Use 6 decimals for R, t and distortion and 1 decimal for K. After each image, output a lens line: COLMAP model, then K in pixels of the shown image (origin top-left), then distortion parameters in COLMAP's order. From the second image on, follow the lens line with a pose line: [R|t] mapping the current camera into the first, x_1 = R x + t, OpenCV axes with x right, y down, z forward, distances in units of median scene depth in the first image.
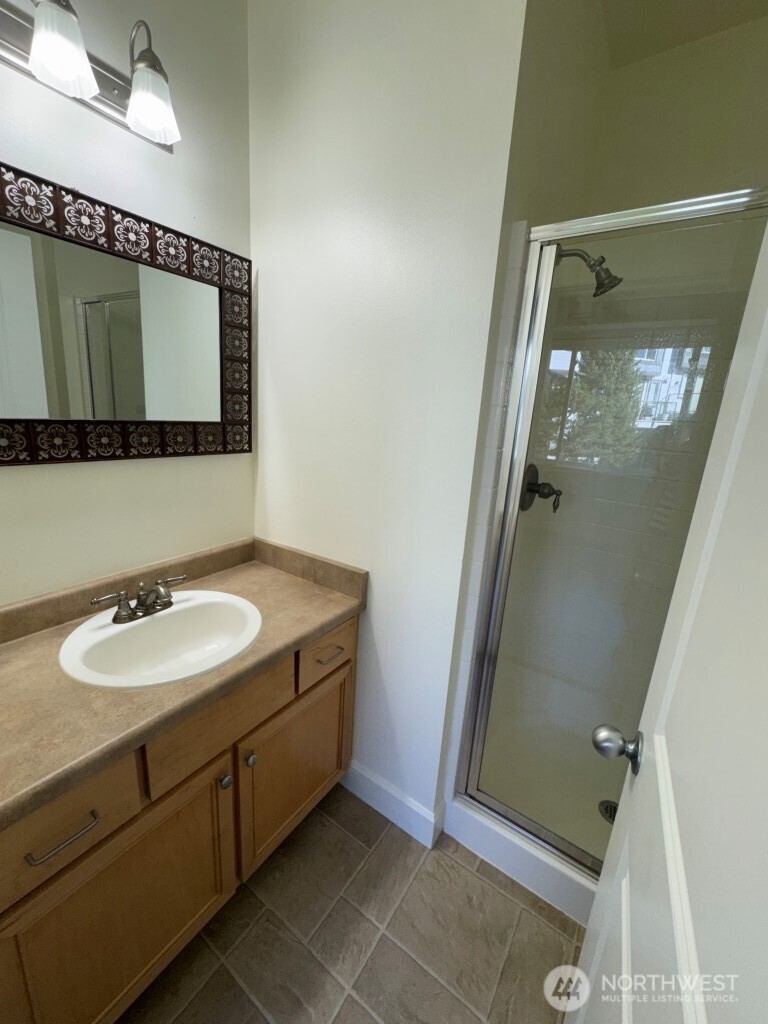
lens RADIAL K [[409.1, 0, 383.8], [0, 409.1, 516.3], [0, 0, 1]] dist [-0.002029, 0.000813]
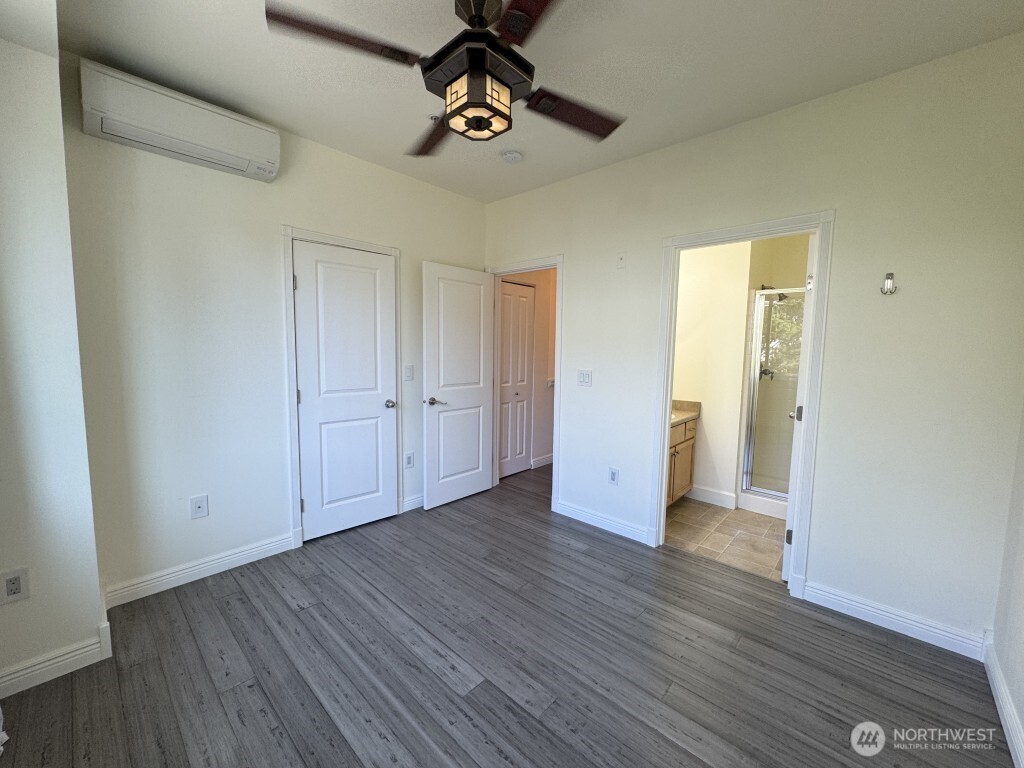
lens RADIAL K [[409.1, 0, 506.3], [0, 409.1, 378.7], [0, 0, 1]] dist [-0.002029, 0.000813]
pose [[0.986905, -0.026583, -0.159098, -0.864683], [-0.001643, 0.984619, -0.174705, 0.452688], [0.161295, 0.172679, 0.971682, -1.856349]]
